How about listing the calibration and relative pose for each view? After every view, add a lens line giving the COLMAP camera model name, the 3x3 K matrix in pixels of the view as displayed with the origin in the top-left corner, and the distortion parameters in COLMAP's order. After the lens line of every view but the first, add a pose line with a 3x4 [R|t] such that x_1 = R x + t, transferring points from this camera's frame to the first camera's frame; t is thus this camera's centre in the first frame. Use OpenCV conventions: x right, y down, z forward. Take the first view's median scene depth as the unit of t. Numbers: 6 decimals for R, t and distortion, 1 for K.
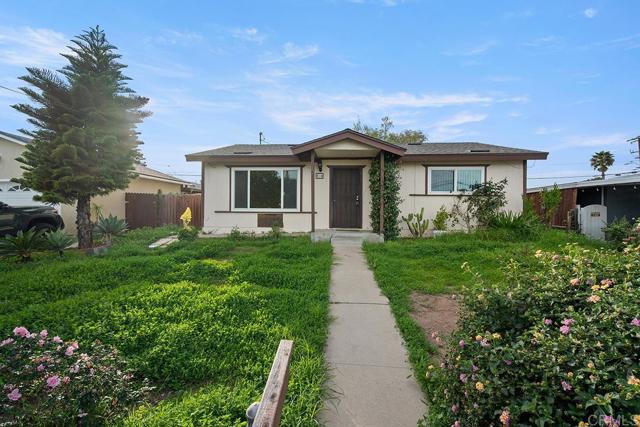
lens RADIAL K [[268.9, 0, 307.8], [0, 268.9, 208.5], [0, 0, 1]] dist [0.000706, 0.000835]
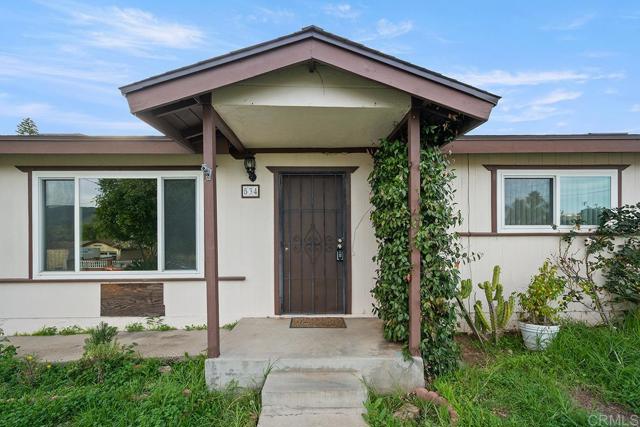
lens RADIAL K [[268.9, 0, 307.6], [0, 268.9, 237.6], [0, 0, 1]] dist [0.000706, 0.000835]
pose [[0.995290, -0.016431, 0.095536, 0.094828], [0.015524, 0.999827, 0.010226, -0.053547], [-0.095688, -0.008695, 0.995373, 0.591329]]
